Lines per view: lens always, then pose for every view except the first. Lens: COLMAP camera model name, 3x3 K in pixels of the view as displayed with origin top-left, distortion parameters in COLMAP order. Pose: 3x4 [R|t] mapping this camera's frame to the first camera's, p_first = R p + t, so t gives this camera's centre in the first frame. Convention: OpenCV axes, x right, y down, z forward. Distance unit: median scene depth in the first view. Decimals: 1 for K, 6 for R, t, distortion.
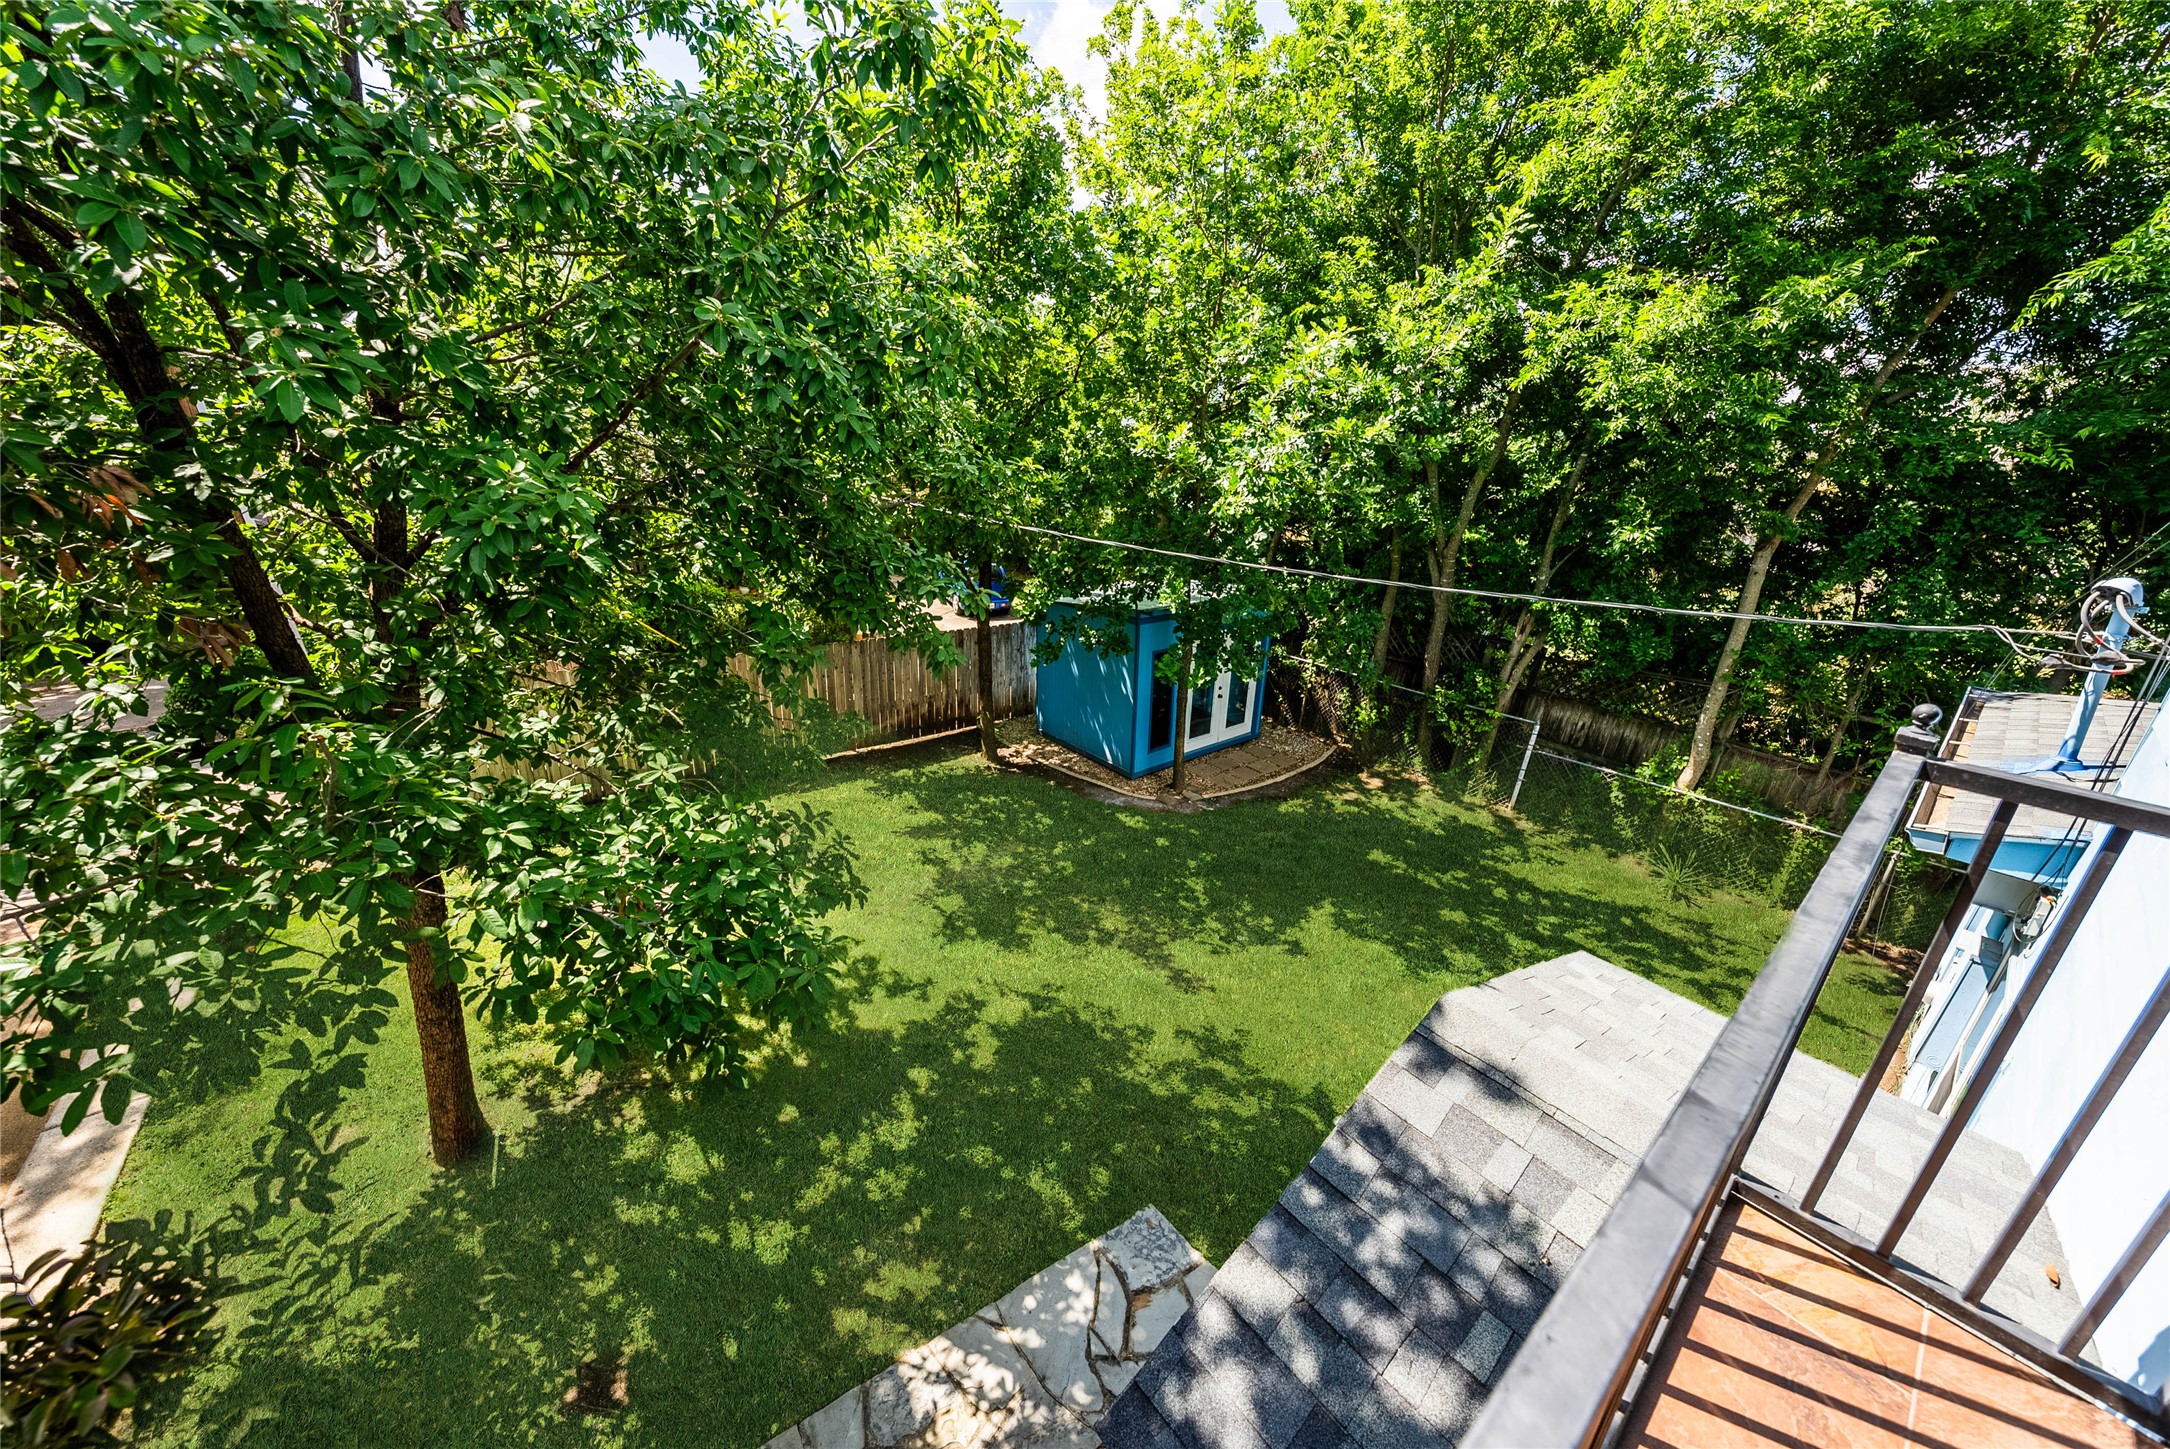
lens RADIAL K [[759.4, 0, 1097.6], [0, 759.4, 728.8], [0, 0, 1]] dist [-0.002356, 0.000196]
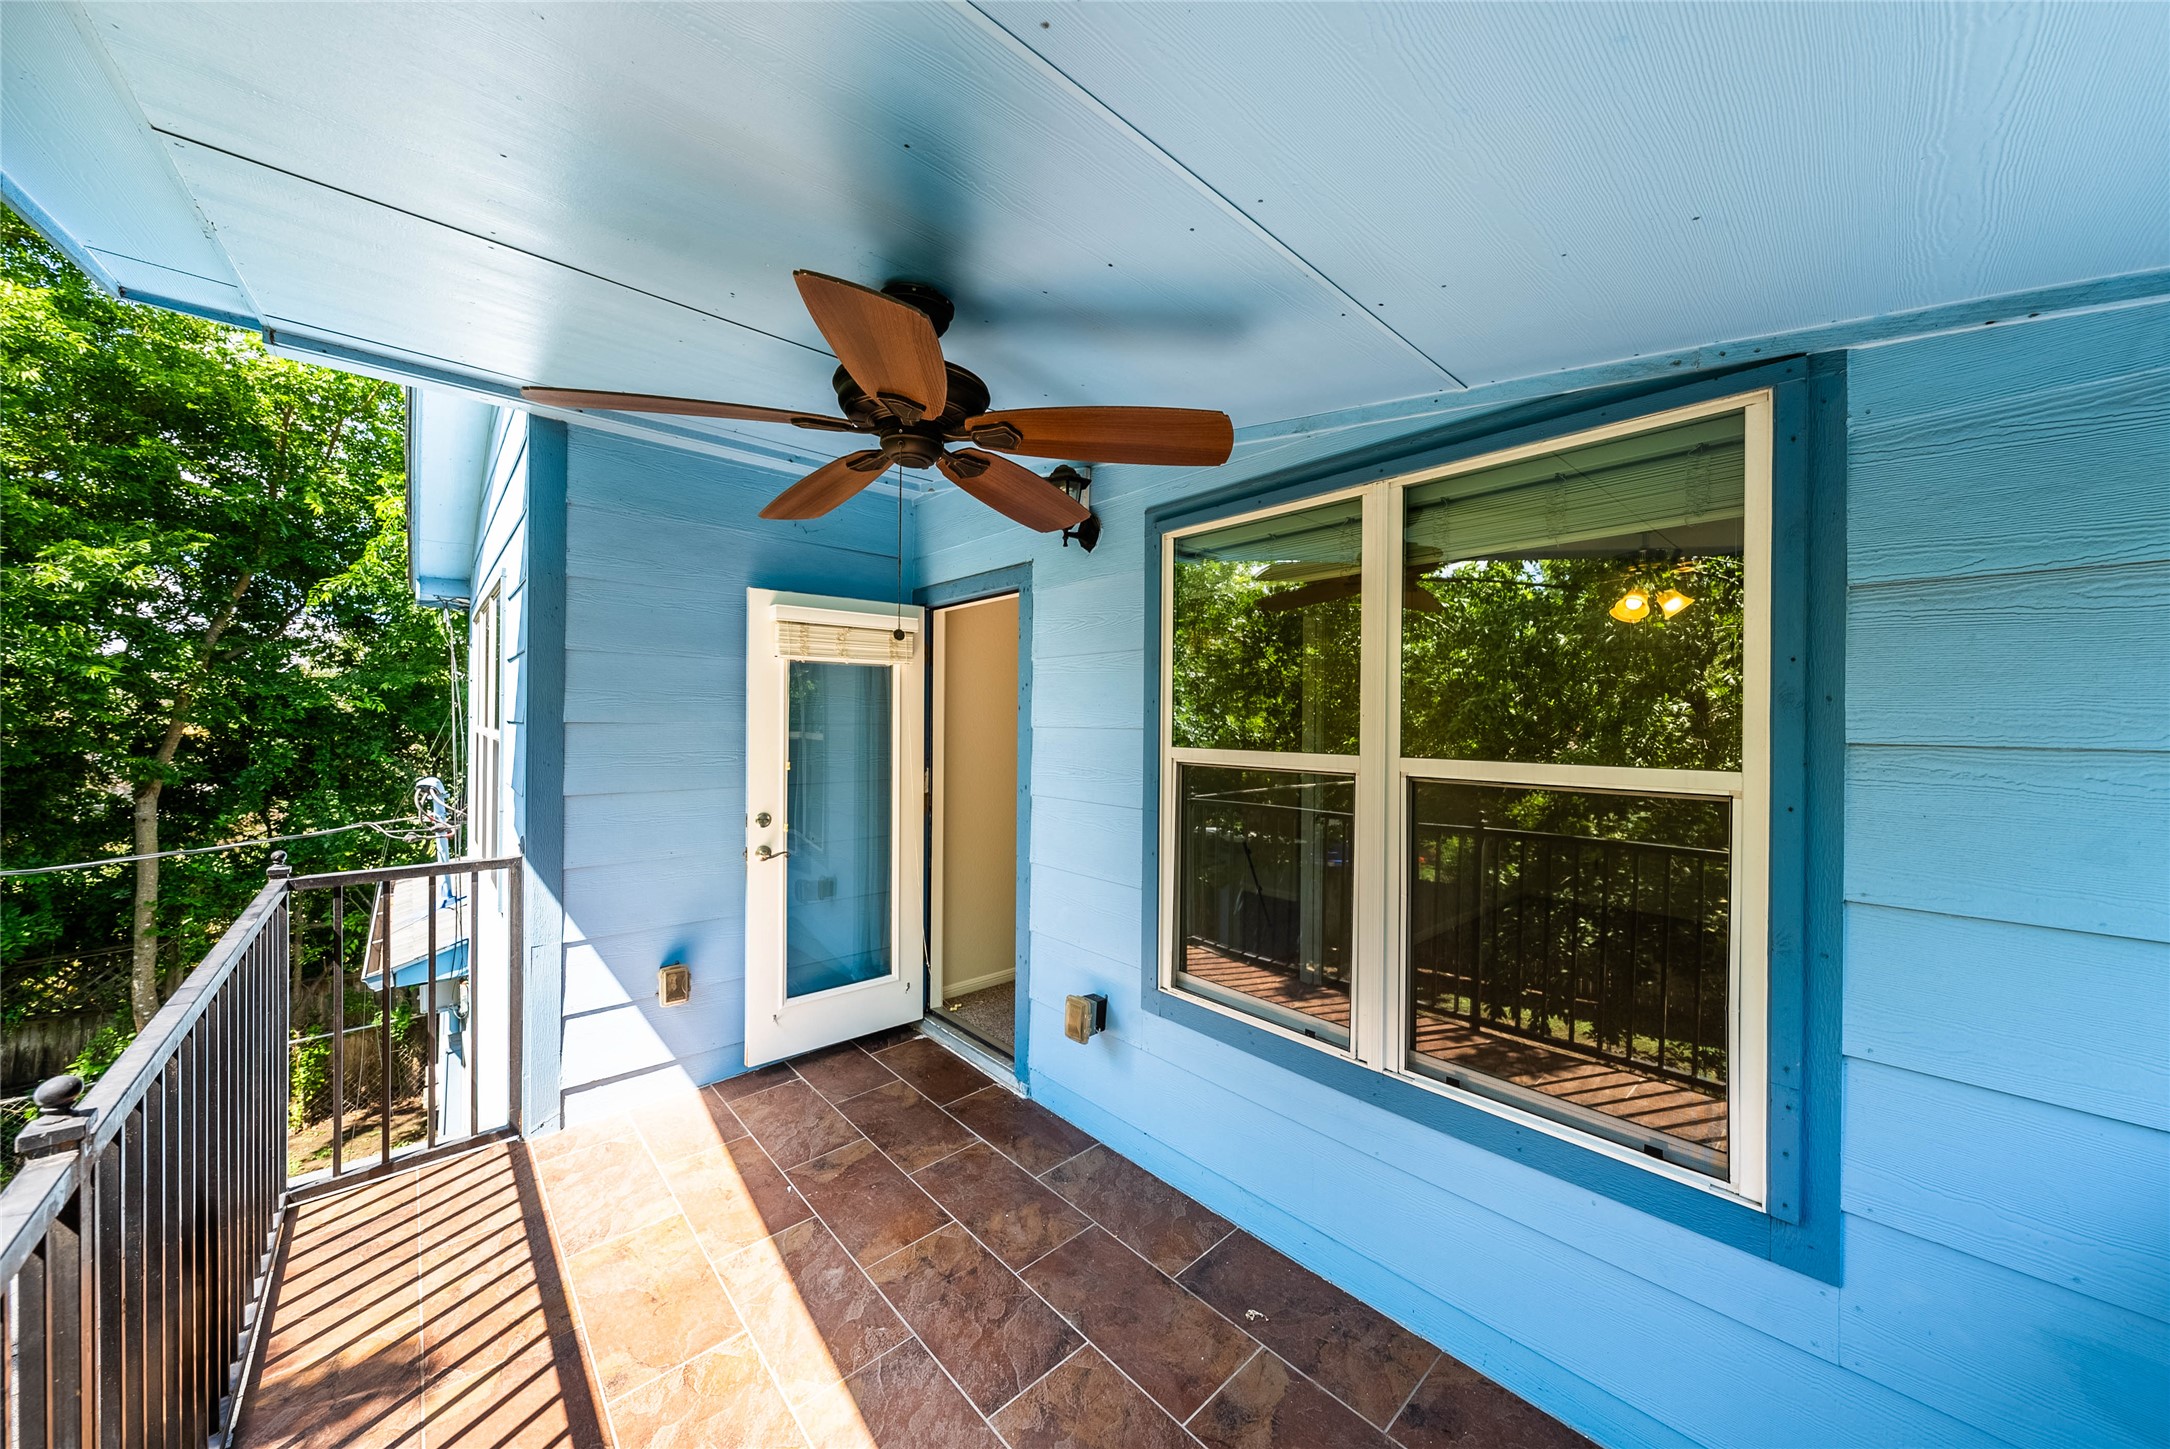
lens RADIAL K [[759.4, 0, 1096.4], [0, 759.4, 719.6], [0, 0, 1]] dist [-0.002356, 0.000196]
pose [[-0.038363, -0.035496, 0.998633, -0.127716], [0.342997, 0.938184, 0.046524, 0.044019], [-0.938553, 0.344313, -0.023817, -0.149311]]
